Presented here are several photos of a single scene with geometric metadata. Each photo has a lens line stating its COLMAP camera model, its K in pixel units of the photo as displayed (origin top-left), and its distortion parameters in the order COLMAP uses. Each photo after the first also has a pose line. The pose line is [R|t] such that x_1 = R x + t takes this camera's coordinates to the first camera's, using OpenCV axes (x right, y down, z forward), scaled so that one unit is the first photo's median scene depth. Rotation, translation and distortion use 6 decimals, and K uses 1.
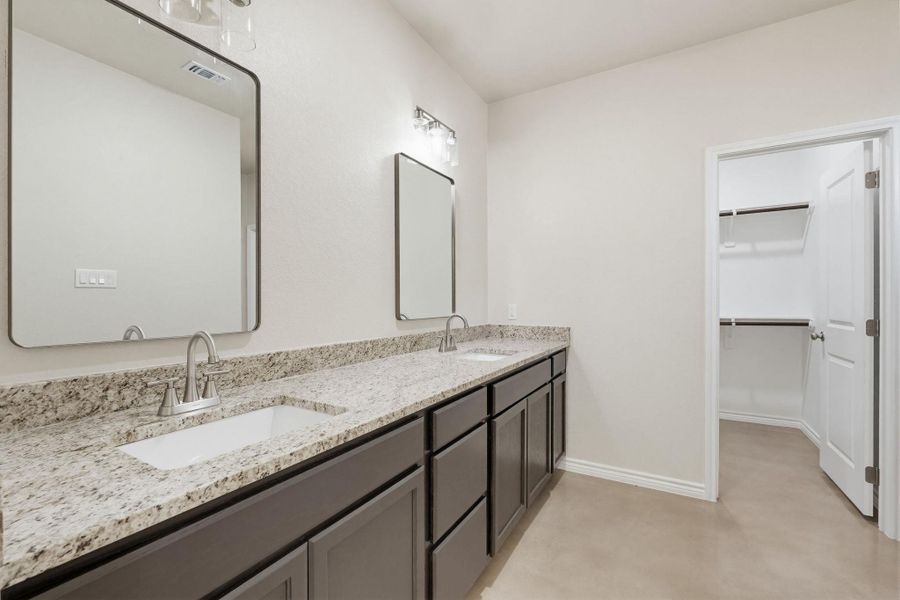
lens RADIAL K [[394.0, 0, 442.1], [0, 394.0, 300.9], [0, 0, 1]] dist [-0.000776, 0.000382]
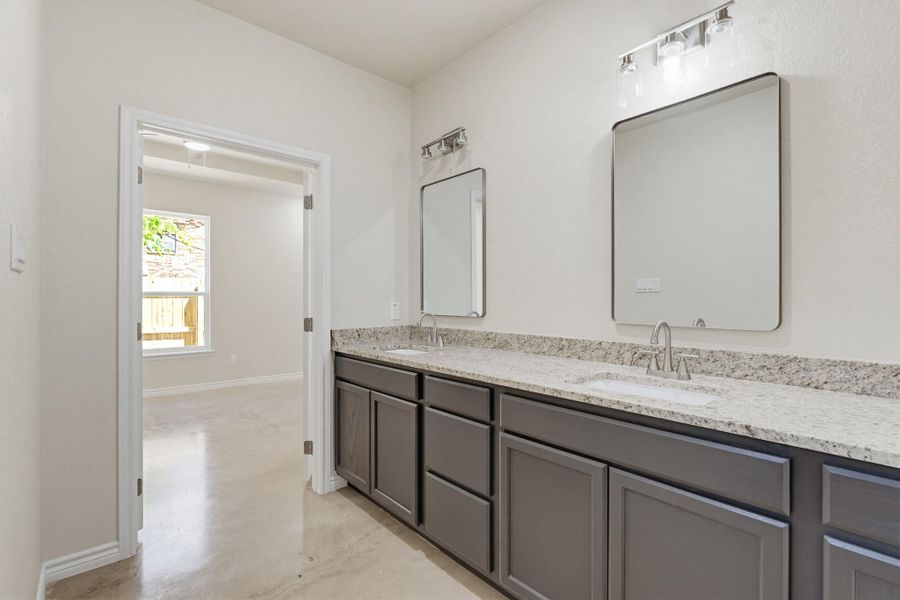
lens RADIAL K [[447.5, 0, 446.3], [0, 447.5, 301.4], [0, 0, 1]] dist [0.006217, 0.001137]
pose [[-0.330877, 0.008618, -0.943634, 1.154358], [-0.002035, 0.999949, 0.009846, -0.008172], [0.943672, 0.005178, -0.330843, 1.232640]]
